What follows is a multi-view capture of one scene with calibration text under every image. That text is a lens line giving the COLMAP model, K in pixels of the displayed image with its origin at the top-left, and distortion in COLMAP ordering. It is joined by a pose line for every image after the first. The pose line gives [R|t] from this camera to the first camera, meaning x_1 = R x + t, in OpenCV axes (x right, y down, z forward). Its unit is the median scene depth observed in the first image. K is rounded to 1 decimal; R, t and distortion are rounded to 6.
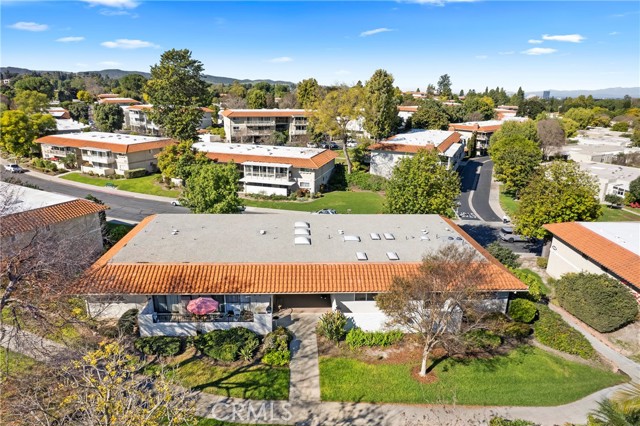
lens RADIAL K [[409.7, 0, 320.0], [0, 409.7, 213.0], [0, 0, 1]] dist [-0.073266, 0.070161]
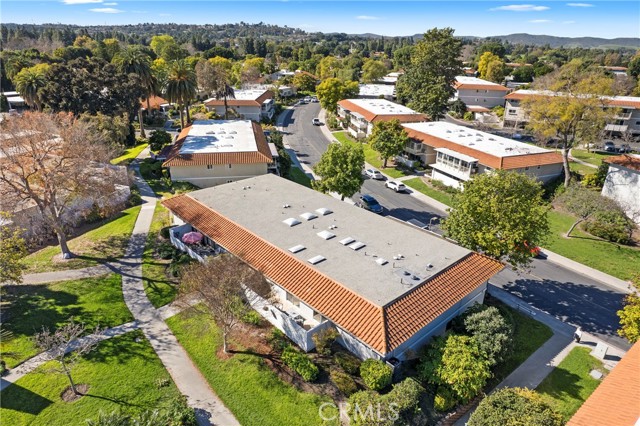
lens RADIAL K [[409.7, 0, 320.0], [0, 409.7, 213.0], [0, 0, 1]] dist [-0.073266, 0.070161]
pose [[0.635139, 0.291402, -0.715321, 1.023654], [-0.234978, 0.955105, 0.180444, -0.225751], [0.735788, 0.053478, 0.675097, 0.351854]]
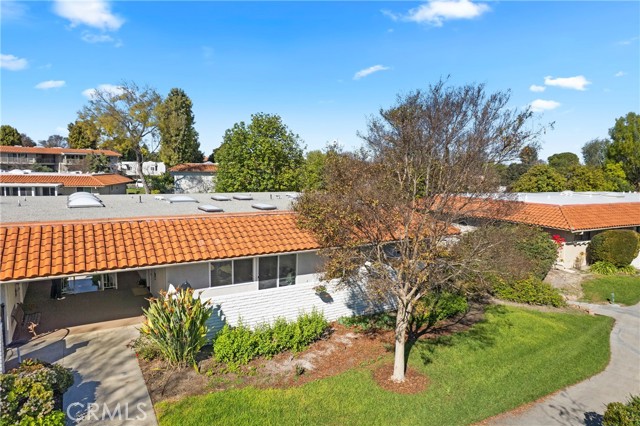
lens RADIAL K [[409.7, 0, 320.0], [0, 409.7, 213.0], [0, 0, 1]] dist [-0.073266, 0.070161]
pose [[0.876968, -0.052813, 0.477638, -0.034035], [0.134939, 0.981016, -0.139283, 0.233453], [-0.461214, 0.186599, 0.867446, 0.530673]]
